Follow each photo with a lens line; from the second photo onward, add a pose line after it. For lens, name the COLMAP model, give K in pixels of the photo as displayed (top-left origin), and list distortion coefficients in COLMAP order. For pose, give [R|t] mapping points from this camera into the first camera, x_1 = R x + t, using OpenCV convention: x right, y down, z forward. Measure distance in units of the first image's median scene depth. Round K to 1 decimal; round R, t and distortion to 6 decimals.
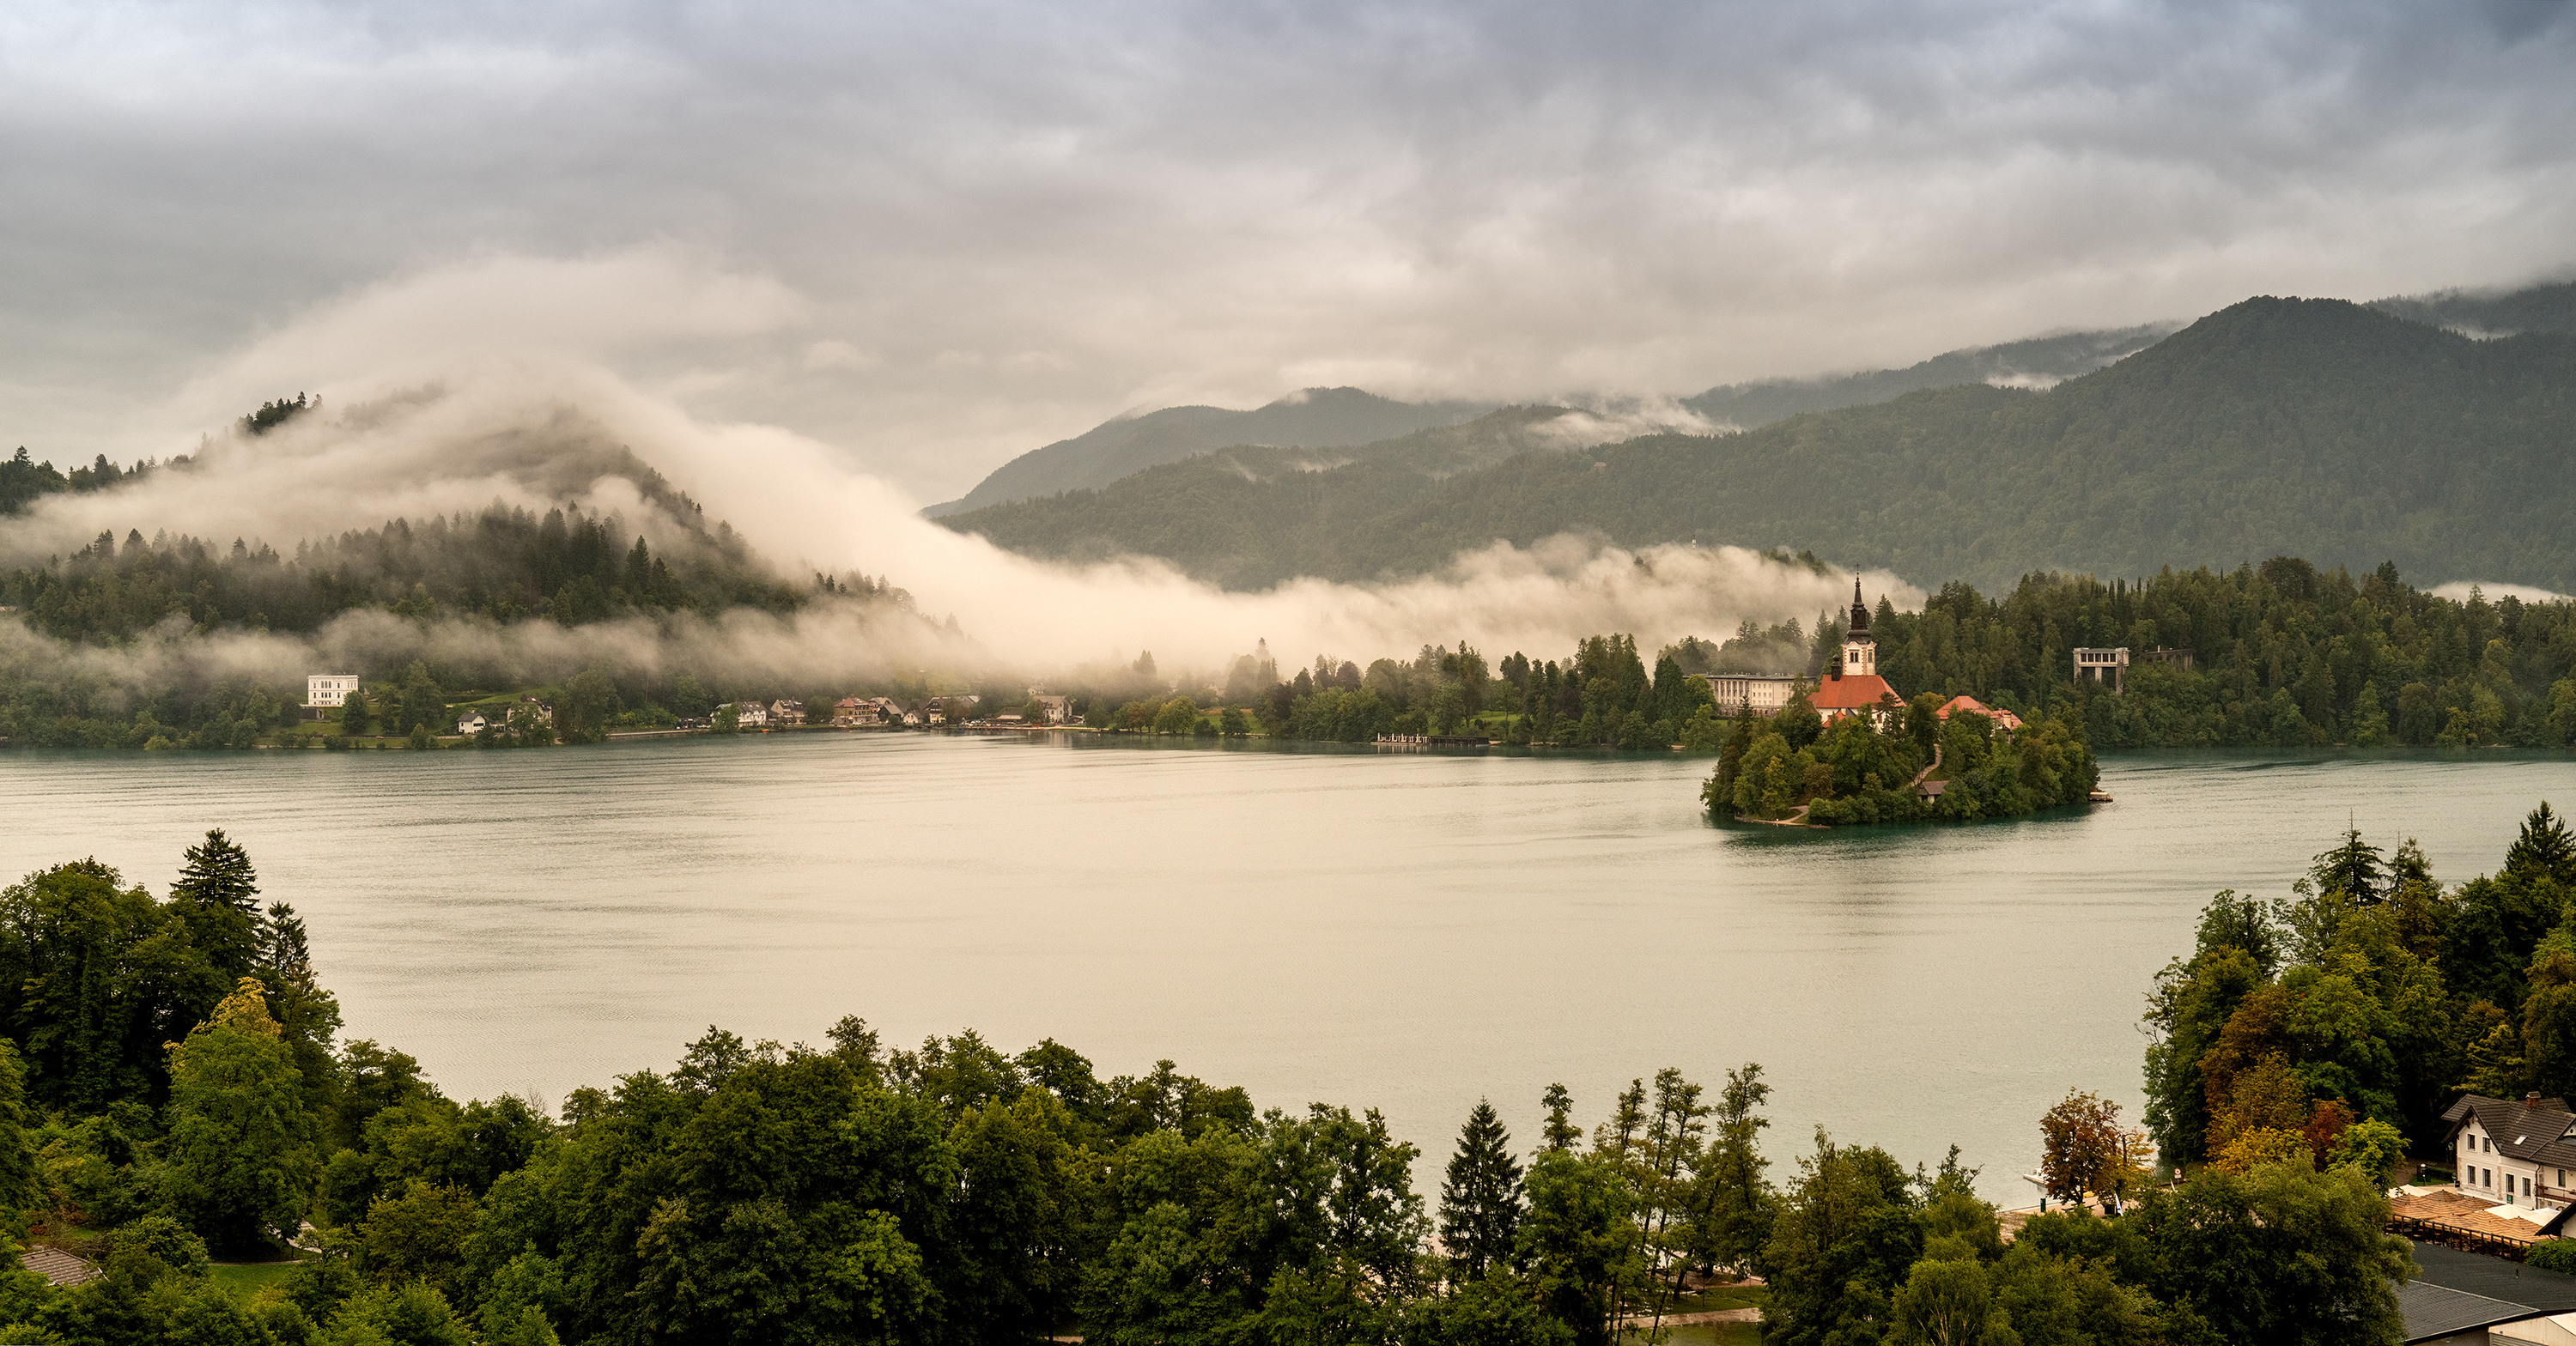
lens RADIAL K [[3355.8, 0, 1289.8], [0, 3355.8, 548.1], [0, 0, 1]] dist [-0.080068, 0.254896]
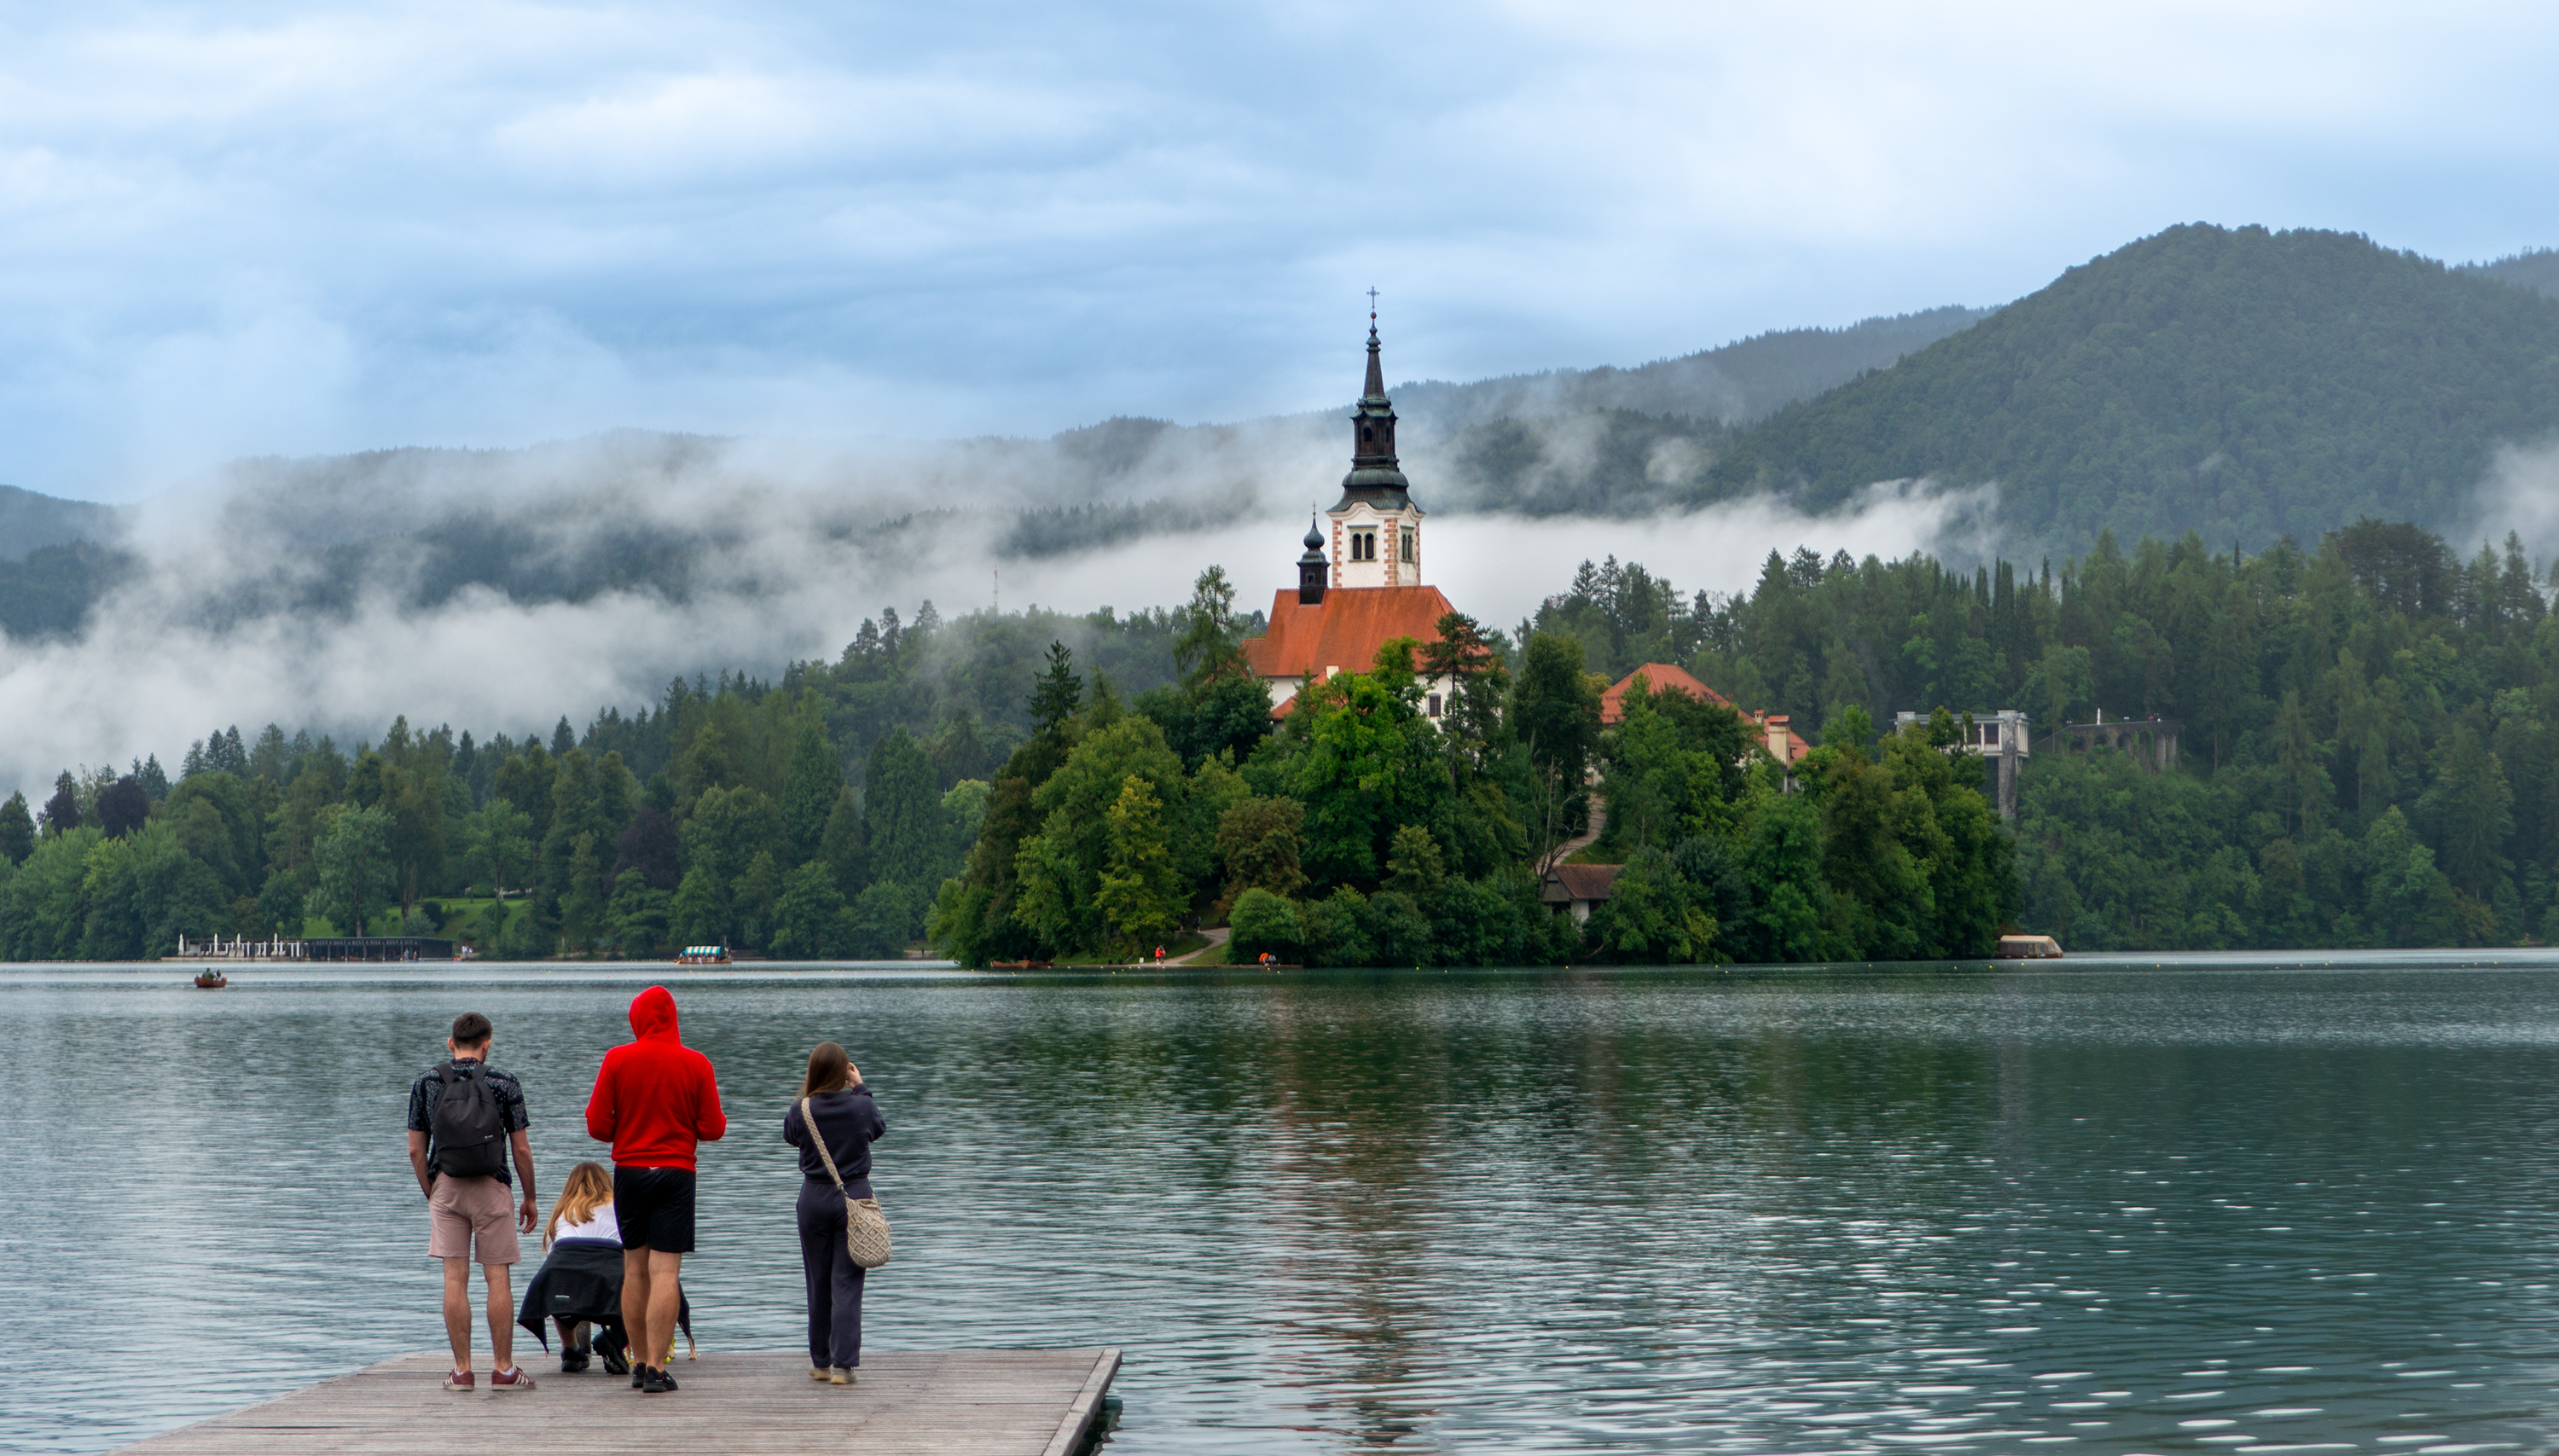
lens RADIAL K [[6839.9, 0, 1337.8], [0, 6839.9, 605.7], [0, 0, 1]] dist [-0.269861, 0.253434]
pose [[0.986632, 0.008020, 0.162768, 0.146292], [-0.003314, 0.999569, -0.029169, 0.187164], [-0.162932, 0.028240, 0.986233, 0.871995]]
